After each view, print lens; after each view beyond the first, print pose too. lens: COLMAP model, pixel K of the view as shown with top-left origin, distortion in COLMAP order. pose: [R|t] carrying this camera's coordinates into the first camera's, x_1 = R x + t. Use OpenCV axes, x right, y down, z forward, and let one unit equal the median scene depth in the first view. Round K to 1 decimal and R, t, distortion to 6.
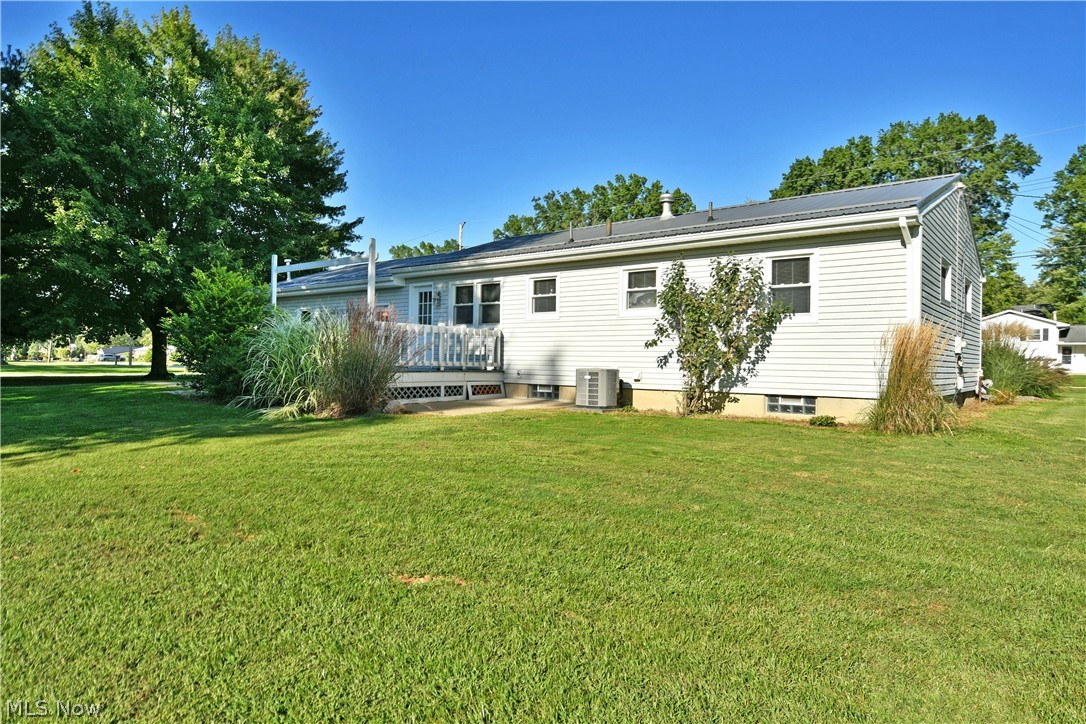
lens RADIAL K [[654.8, 0, 543.0], [0, 654.8, 362.0], [0, 0, 1]] dist [0.000564, 0.000155]
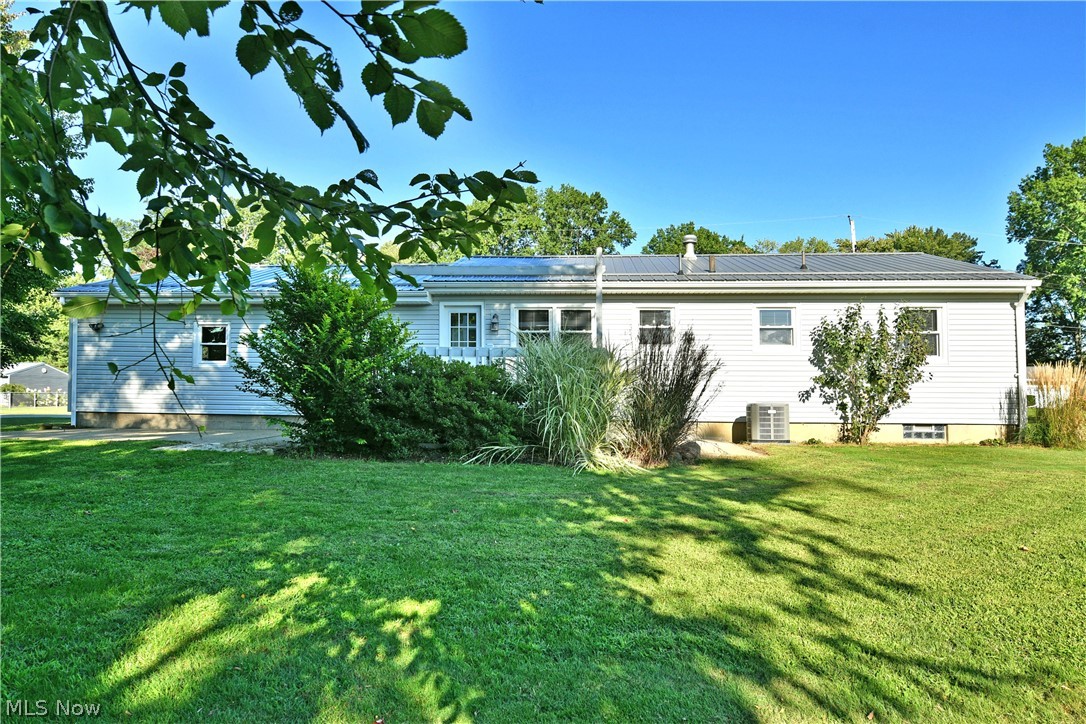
lens RADIAL K [[685.6, 0, 543.0], [0, 685.6, 362.0], [0, 0, 1]] dist [-0.001530, -0.000054]
pose [[0.817253, 0.026669, 0.575661, -0.829008], [0.005810, 0.998497, -0.054507, 0.002471], [-0.576250, 0.047890, 0.815870, 0.341379]]
